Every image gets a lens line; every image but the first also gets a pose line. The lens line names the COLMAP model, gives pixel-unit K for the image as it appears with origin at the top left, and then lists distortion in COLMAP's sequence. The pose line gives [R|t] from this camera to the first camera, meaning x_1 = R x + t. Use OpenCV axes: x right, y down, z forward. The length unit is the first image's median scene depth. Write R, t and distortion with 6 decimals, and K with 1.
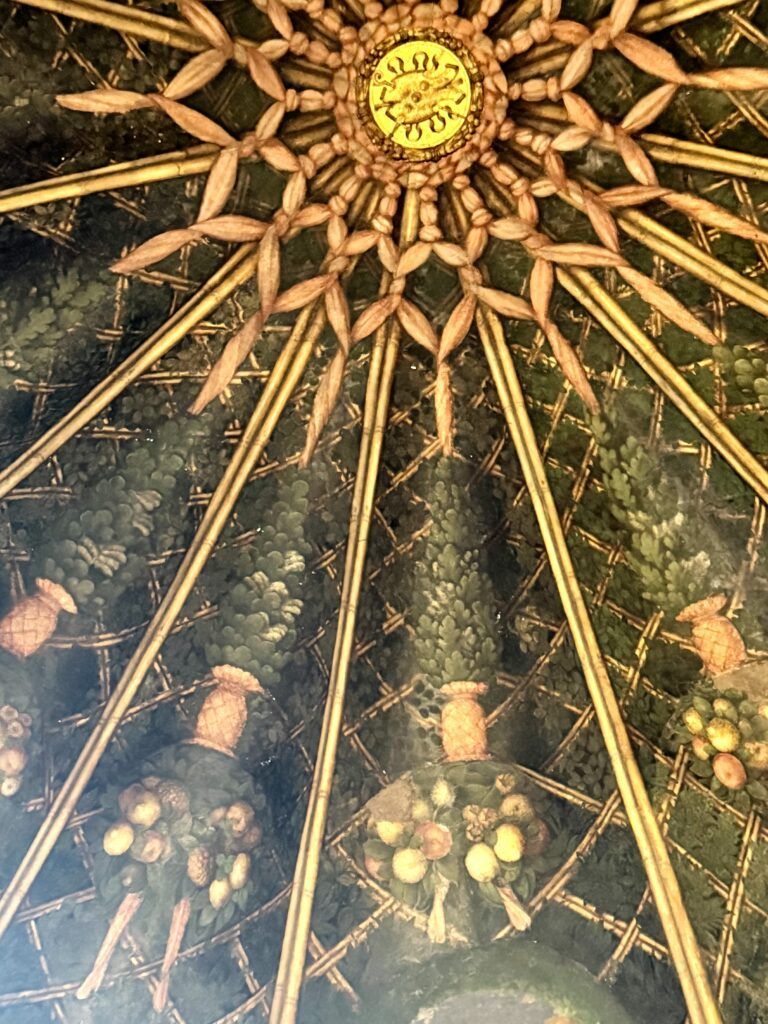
lens RADIAL K [[1283.9, 0, 384.0], [0, 1283.9, 512.0], [0, 0, 1]] dist [0.150159, -0.273294]
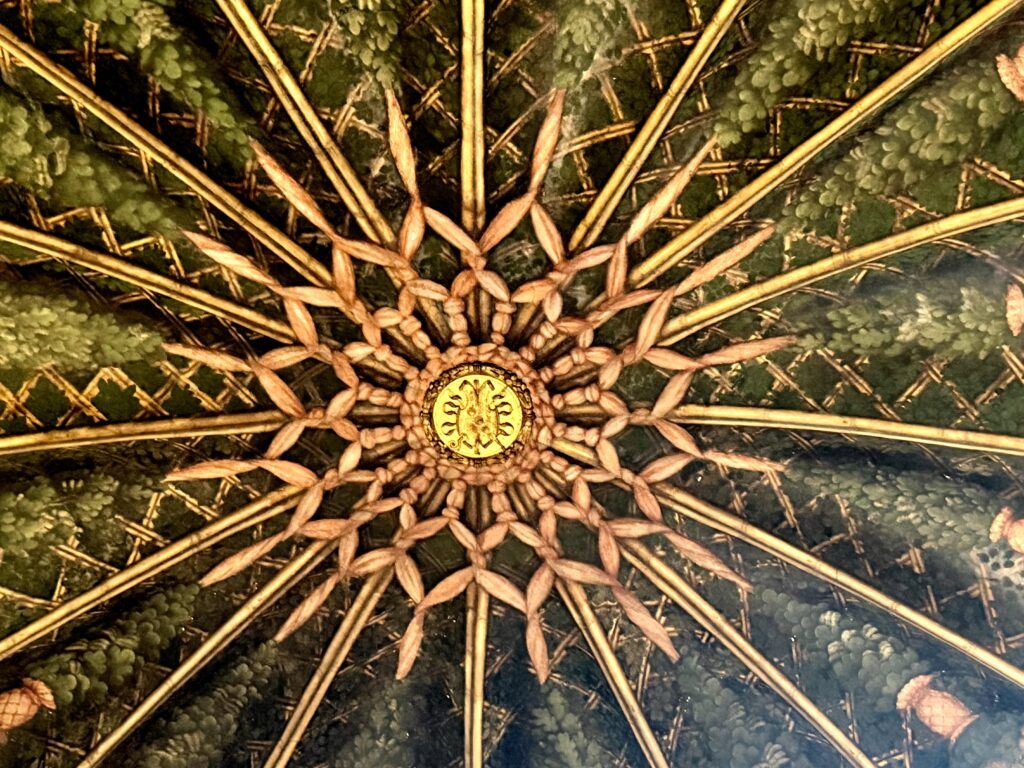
lens RADIAL K [[1283.9, 0, 512.0], [0, 1283.9, 384.0], [0, 0, 1]] dist [0.150159, -0.273294]
pose [[0.275525, -0.917175, -0.287881, 0.383847], [0.953141, 0.299570, -0.042183, -0.250180], [0.124930, -0.262769, 0.956737, -0.070052]]
